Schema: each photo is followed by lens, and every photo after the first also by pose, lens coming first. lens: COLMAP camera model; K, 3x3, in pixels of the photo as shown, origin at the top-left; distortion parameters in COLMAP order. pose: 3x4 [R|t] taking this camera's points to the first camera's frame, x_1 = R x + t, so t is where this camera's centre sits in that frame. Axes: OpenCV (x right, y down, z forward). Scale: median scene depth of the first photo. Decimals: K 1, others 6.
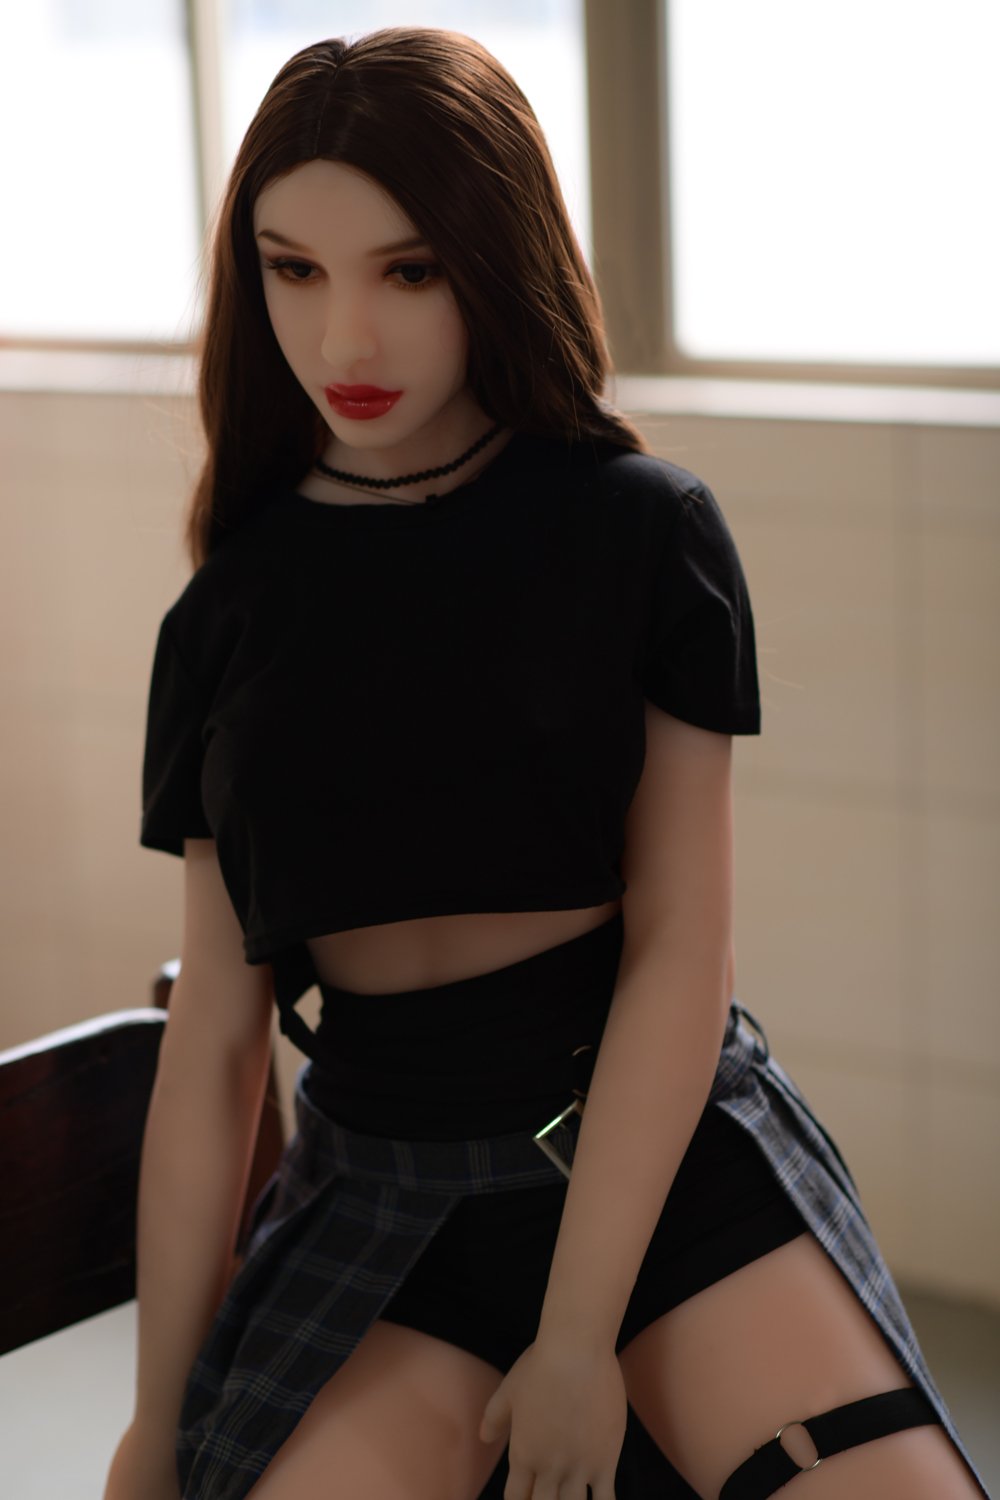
lens RADIAL K [[3632.8, 0, 500.0], [0, 3632.8, 750.0], [0, 0, 1]] dist [-0.049033, -0.872207]
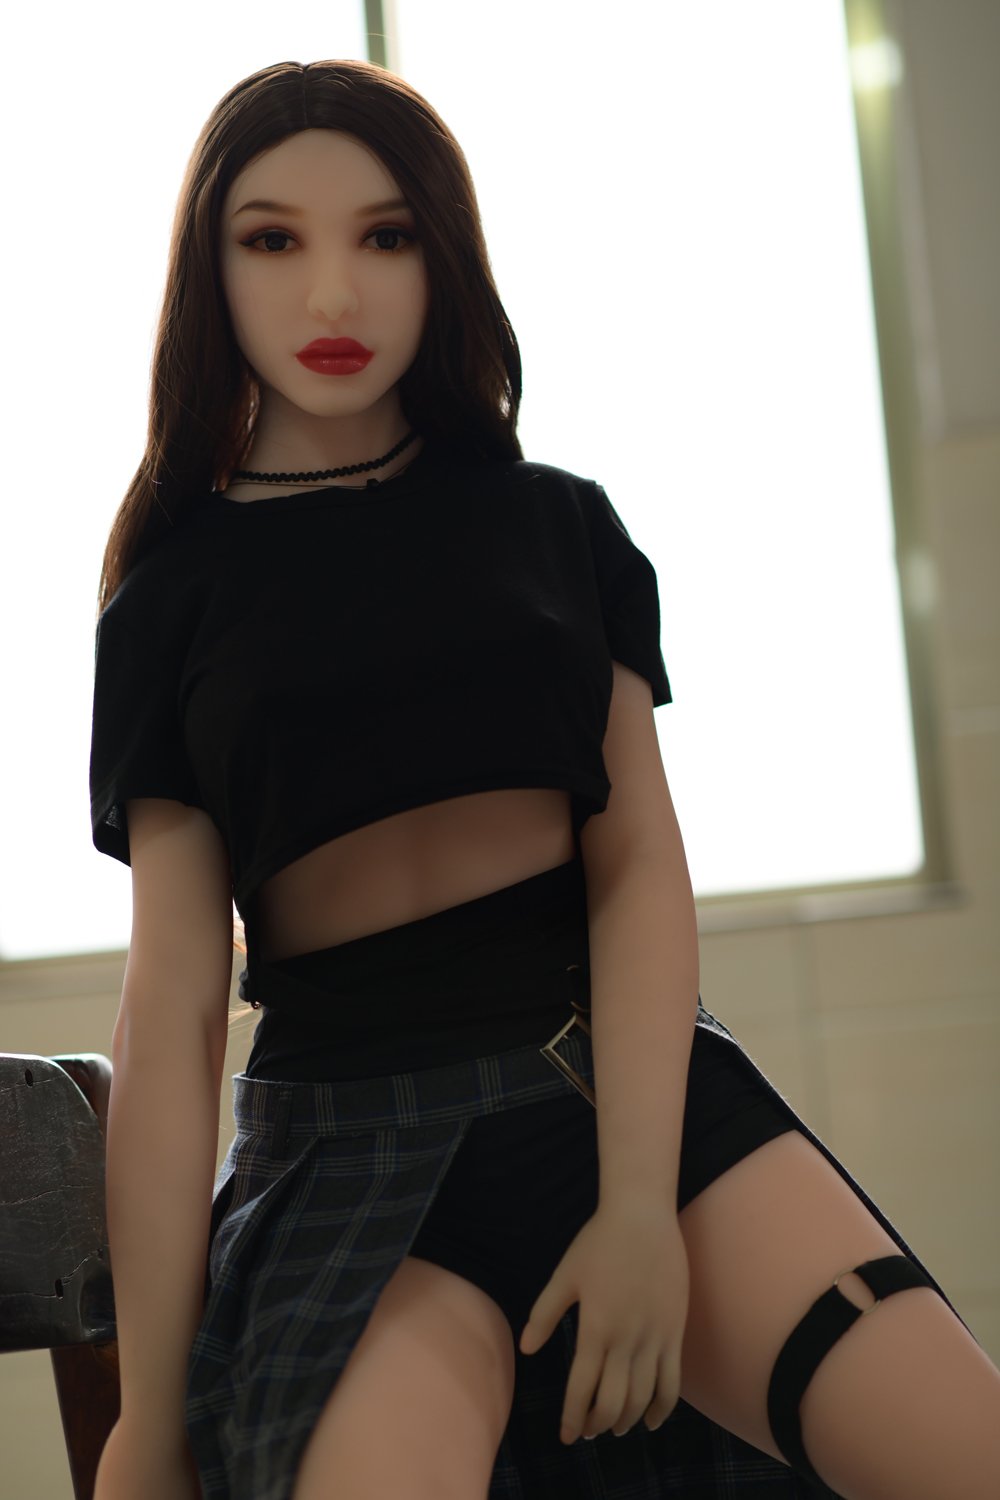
lens RADIAL K [[3632.8, 0, 500.0], [0, 3632.8, 750.0], [0, 0, 1]] dist [-0.049033, -0.872207]
pose [[0.929551, 0.010059, 0.368557, -0.377353], [0.118320, 0.938617, -0.324036, 0.355791], [-0.349193, 0.344816, 0.871302, 0.083188]]
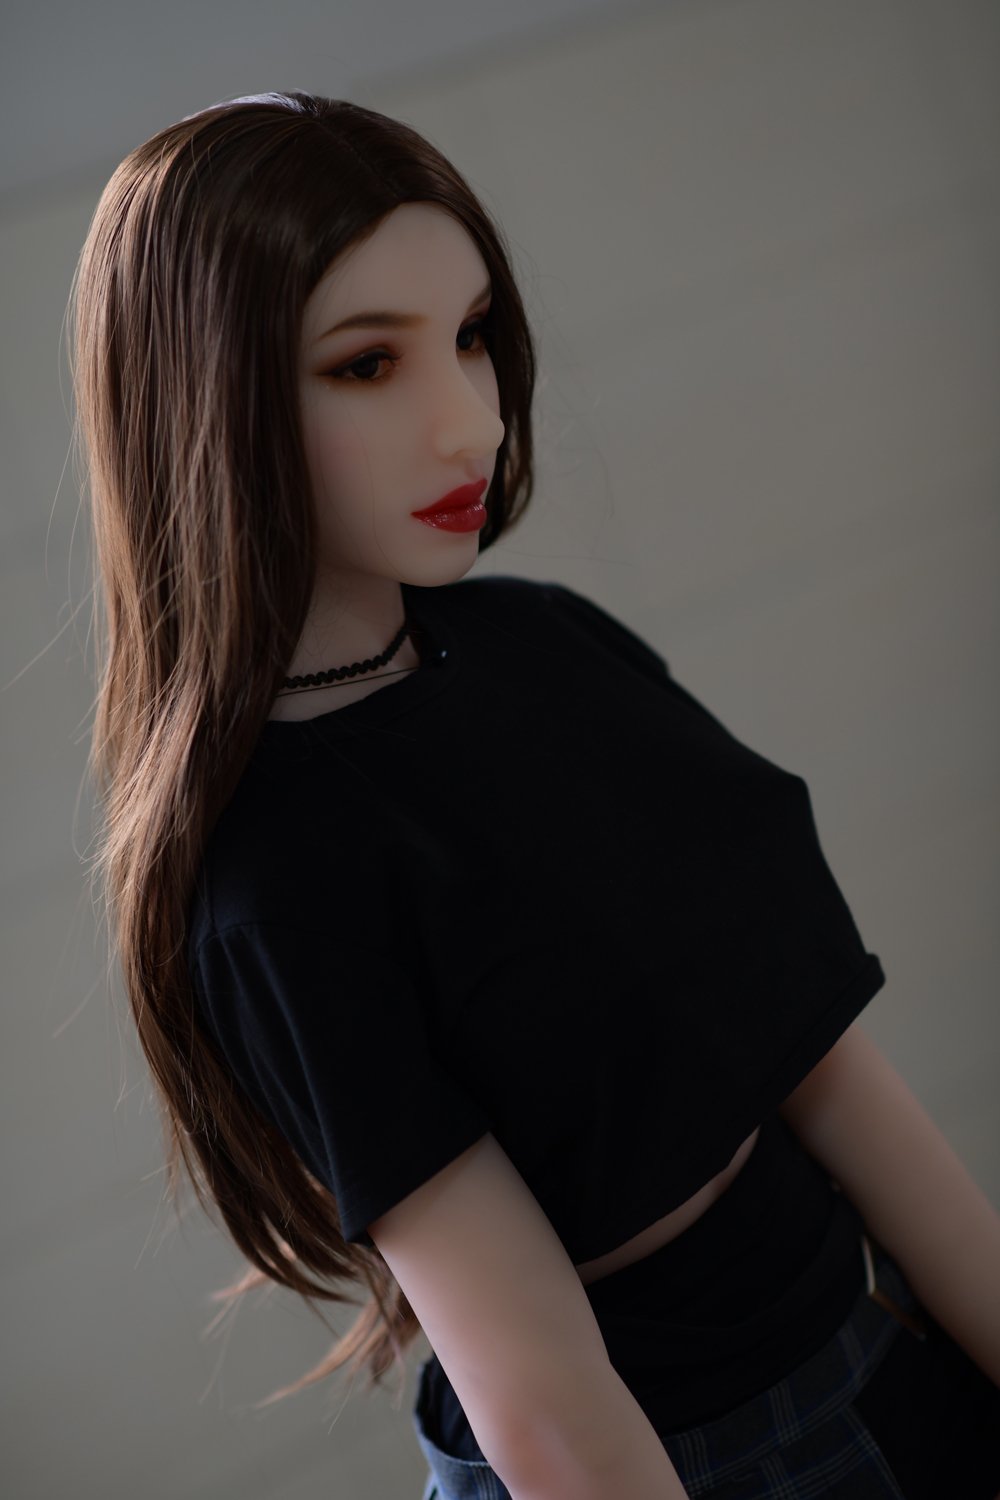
lens RADIAL K [[3632.8, 0, 500.0], [0, 3632.8, 750.0], [0, 0, 1]] dist [-0.049033, -0.872207]
pose [[0.383801, -0.219228, 0.897015, -0.740185], [0.476250, 0.879240, 0.011113, -0.052965], [-0.791127, 0.422939, 0.441860, 0.643289]]
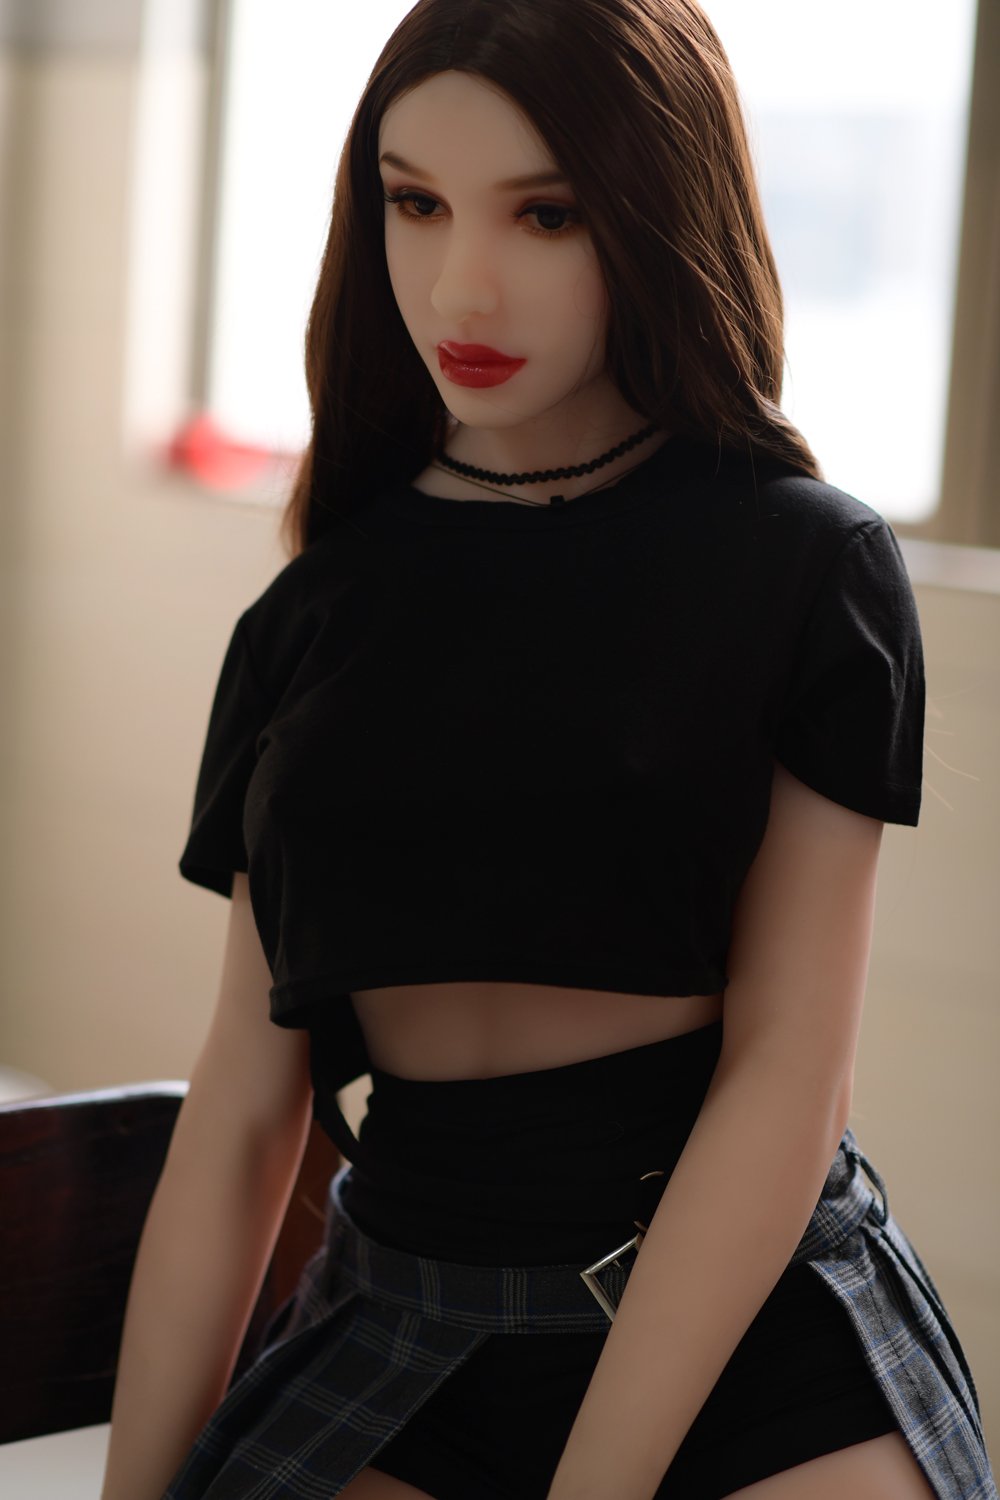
lens RADIAL K [[3632.8, 0, 500.0], [0, 3632.8, 750.0], [0, 0, 1]] dist [-0.049033, -0.872207]
pose [[0.985300, 0.115027, -0.126304, 0.081273], [-0.124501, 0.989758, -0.069844, 0.048644], [0.116976, 0.084542, 0.989530, 0.169836]]
